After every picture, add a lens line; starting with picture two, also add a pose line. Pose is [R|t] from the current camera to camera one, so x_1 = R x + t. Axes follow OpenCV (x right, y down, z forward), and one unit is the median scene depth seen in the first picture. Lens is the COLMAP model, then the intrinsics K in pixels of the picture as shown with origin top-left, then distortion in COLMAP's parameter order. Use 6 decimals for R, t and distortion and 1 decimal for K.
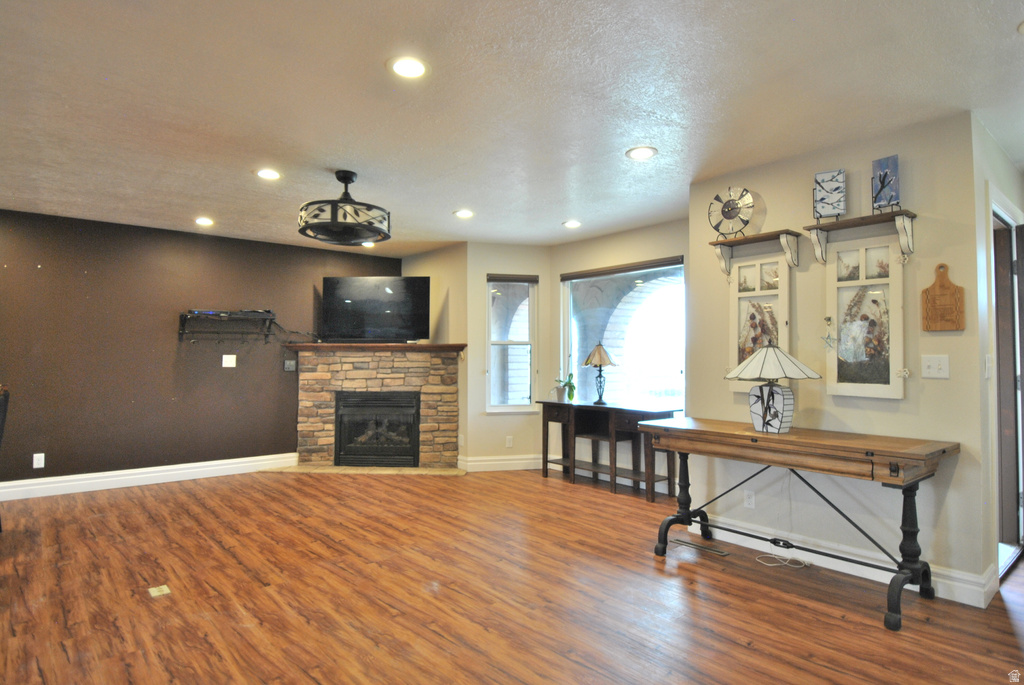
lens RADIAL K [[547.9, 0, 515.1], [0, 547.9, 344.2], [0, 0, 1]] dist [-0.012479, -0.007073]
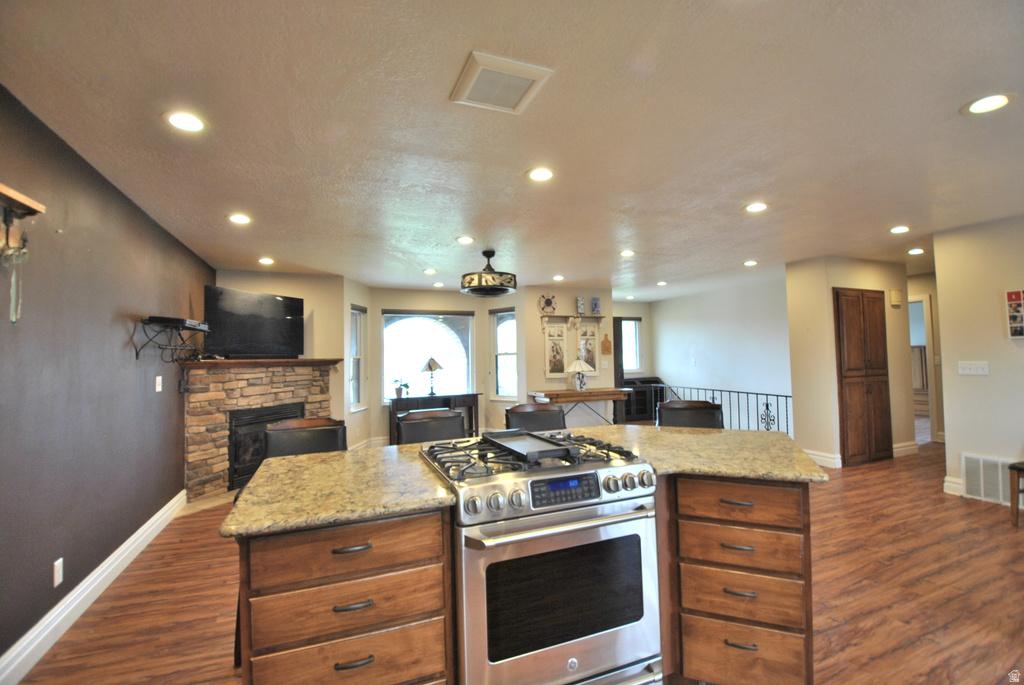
lens RADIAL K [[458.2, 0, 519.4], [0, 458.2, 337.0], [0, 0, 1]] dist [-0.008803, -0.011698]
pose [[0.312149, 0.030467, 0.949545, -0.923029], [-0.004149, 0.999520, -0.030707, -0.018453], [-0.950024, 0.005645, 0.312125, 0.288926]]
